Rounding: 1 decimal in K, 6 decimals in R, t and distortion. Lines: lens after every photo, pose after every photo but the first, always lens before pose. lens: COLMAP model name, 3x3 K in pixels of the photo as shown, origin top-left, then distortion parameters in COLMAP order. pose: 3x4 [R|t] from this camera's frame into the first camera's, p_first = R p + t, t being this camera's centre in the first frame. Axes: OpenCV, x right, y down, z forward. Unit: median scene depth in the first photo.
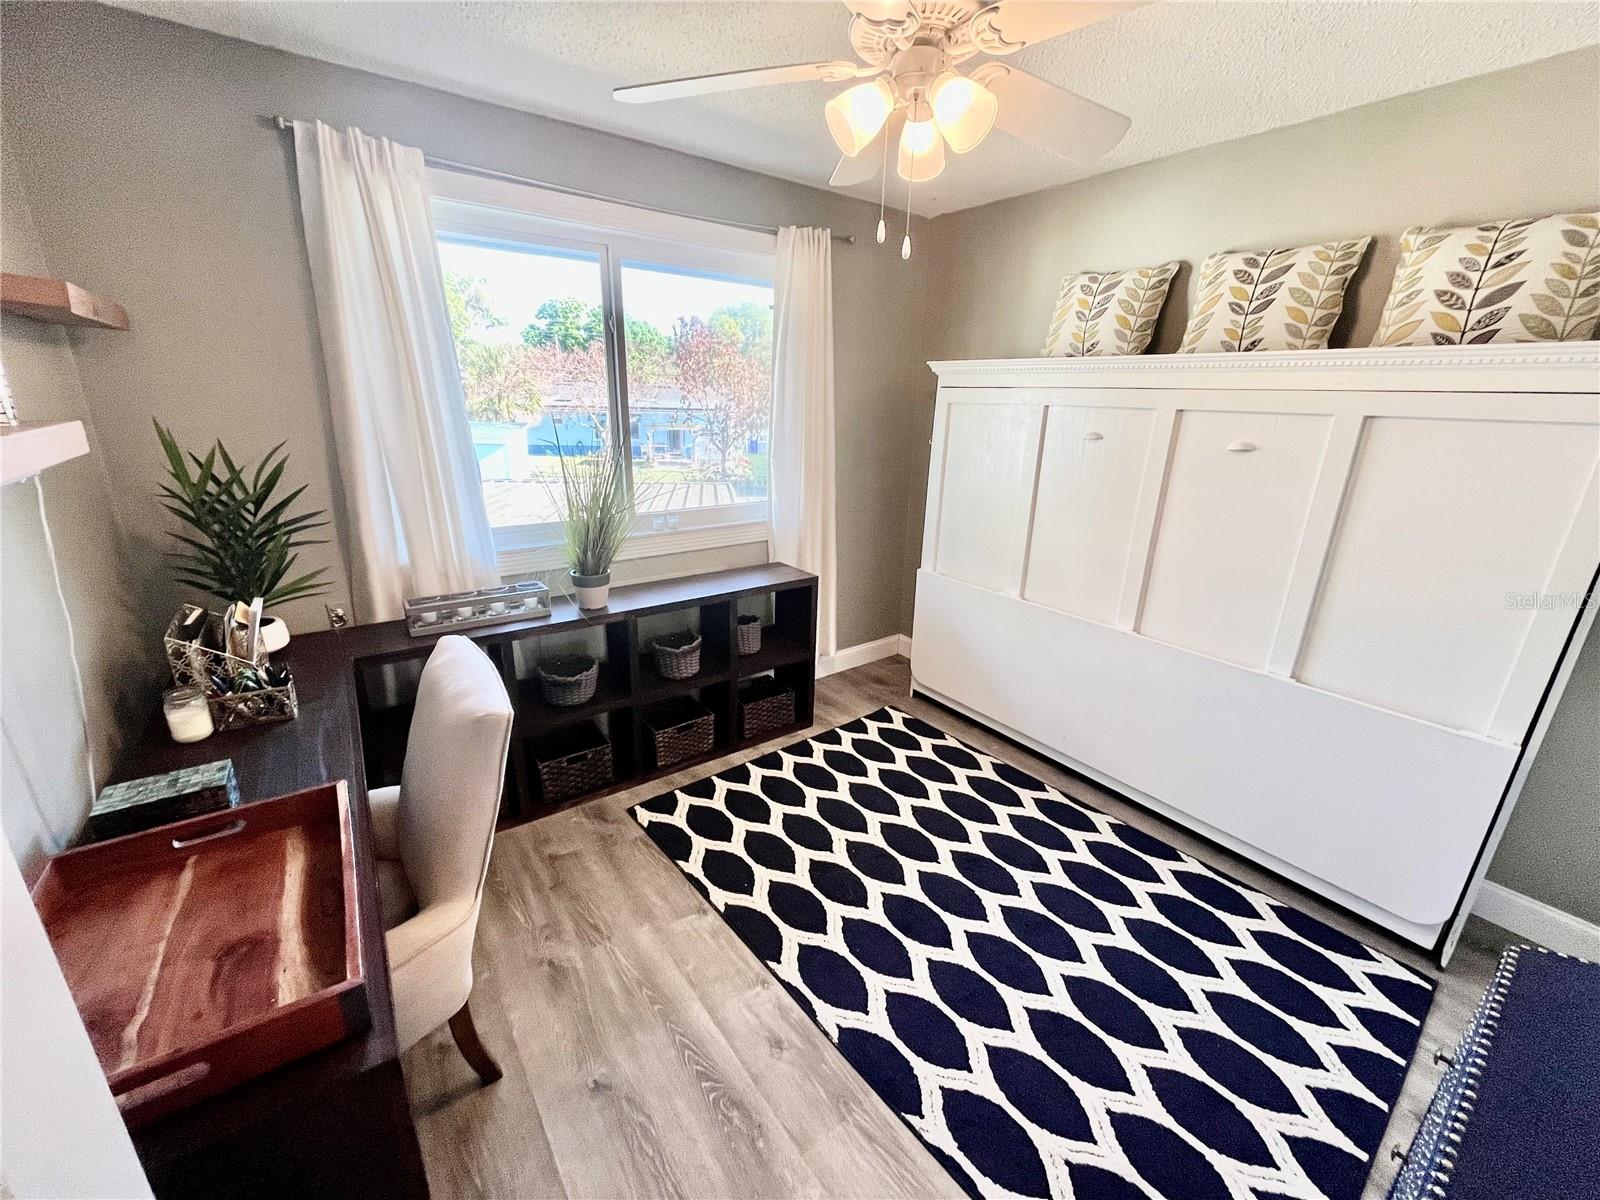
lens RADIAL K [[658.0, 0, 790.7], [0, 658.0, 604.5], [0, 0, 1]] dist [-0.012611, -0.000175]
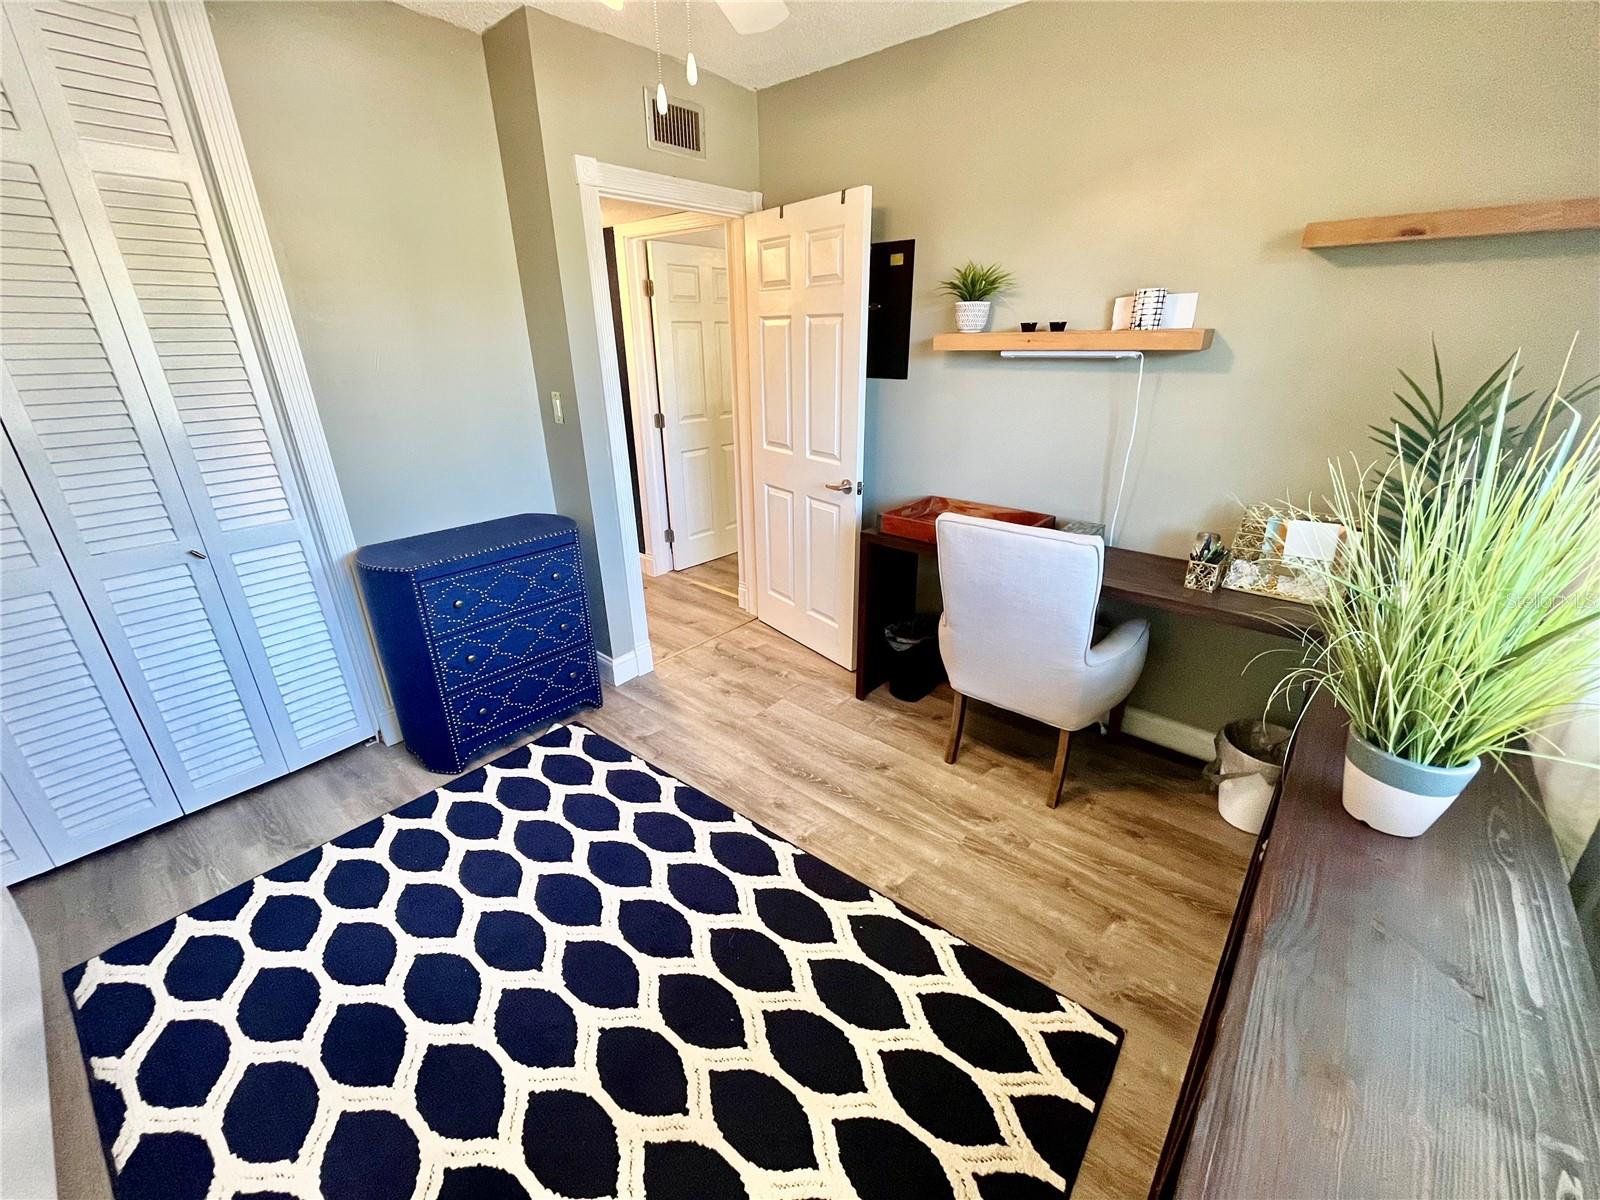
lens RADIAL K [[643.4, 0, 798.1], [0, 643.4, 601.4], [0, 0, 1]] dist [-0.002778, -0.000736]
pose [[-0.972544, 0.073787, -0.220710, 0.144453], [-0.082919, 0.776286, 0.624904, -0.352914], [0.217444, 0.626048, -0.748854, 1.249495]]
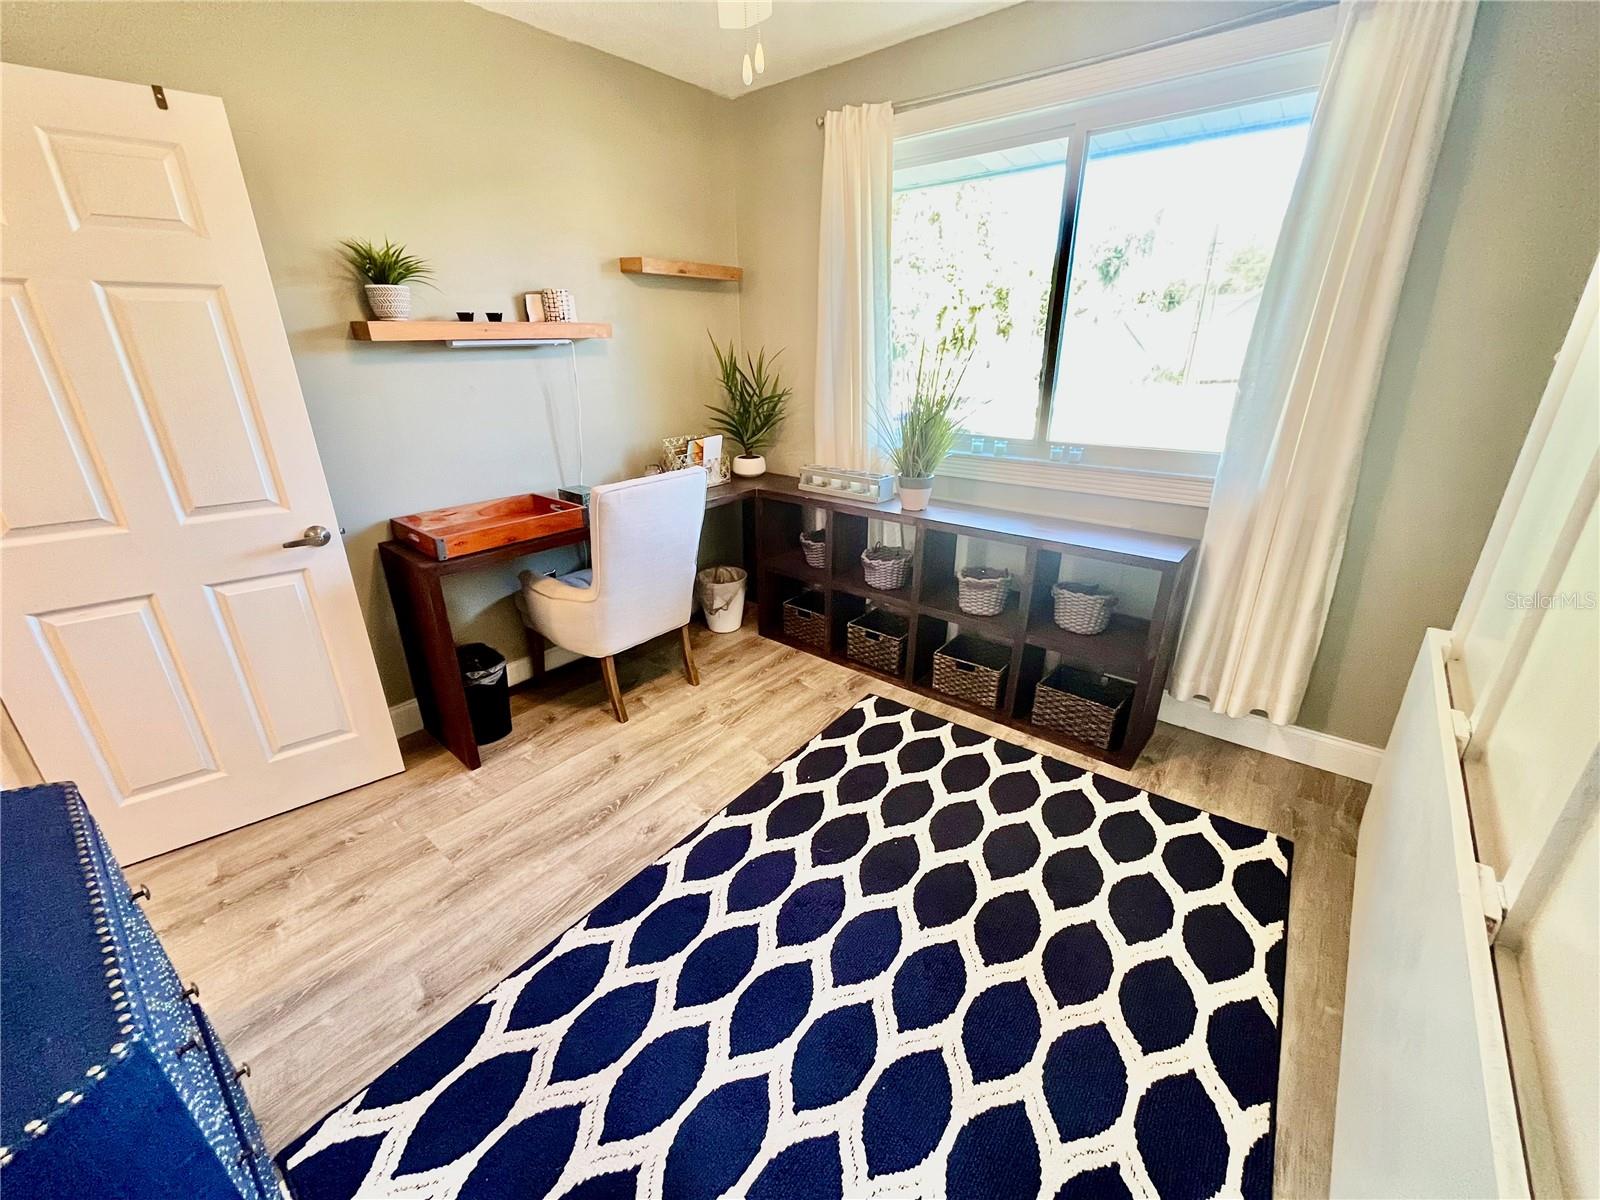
lens RADIAL K [[630.7, 0, 796.7], [0, 630.7, 607.2], [0, 0, 1]] dist [-0.013381, -0.000180]
pose [[0.239085, 0.358307, -0.902471, 0.702838], [-0.282583, 0.914872, 0.288368, -0.105053], [0.928970, 0.186079, 0.319983, 0.571023]]
